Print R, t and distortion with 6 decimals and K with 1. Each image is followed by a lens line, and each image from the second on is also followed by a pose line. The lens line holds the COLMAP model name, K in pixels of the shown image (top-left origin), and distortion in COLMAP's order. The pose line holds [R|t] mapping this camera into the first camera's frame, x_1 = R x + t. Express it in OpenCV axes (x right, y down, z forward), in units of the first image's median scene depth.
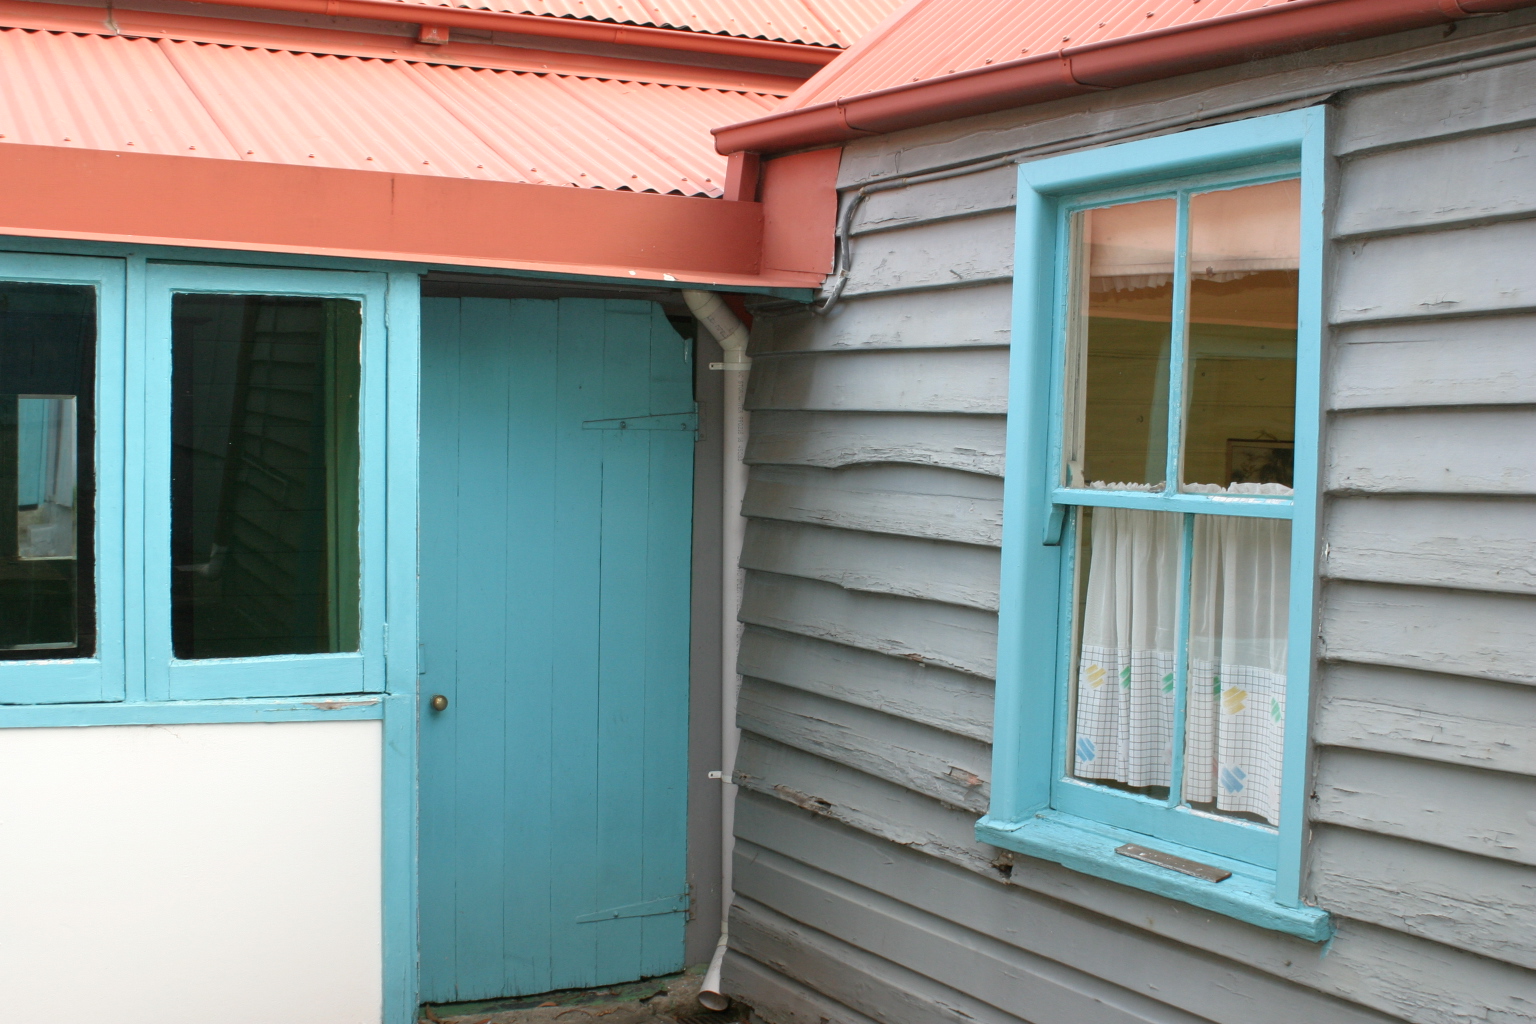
lens RADIAL K [[1939.1, 0, 768.0], [0, 1939.1, 512.0], [0, 0, 1]] dist [-0.151657, 0.017731]
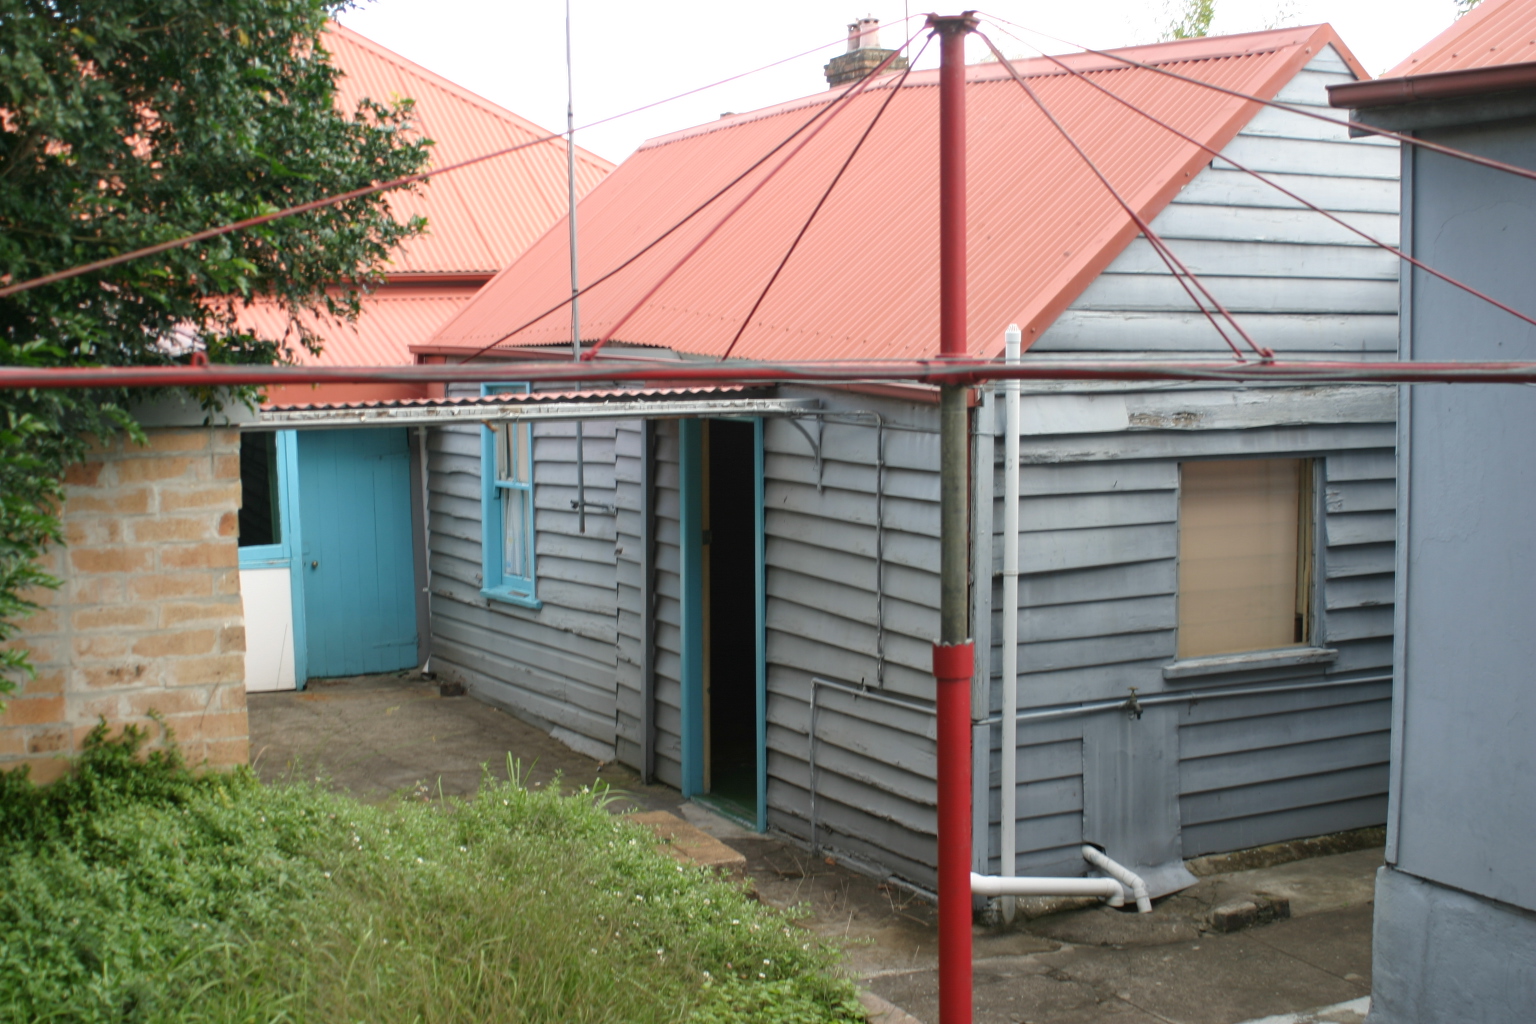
lens RADIAL K [[1939.1, 0, 768.0], [0, 1939.1, 512.0], [0, 0, 1]] dist [-0.151657, 0.017731]
pose [[0.999157, -0.041054, -0.000098, 0.542013], [0.041030, 0.998503, 0.036183, -0.053226], [-0.001388, -0.036156, 0.999345, -1.964184]]
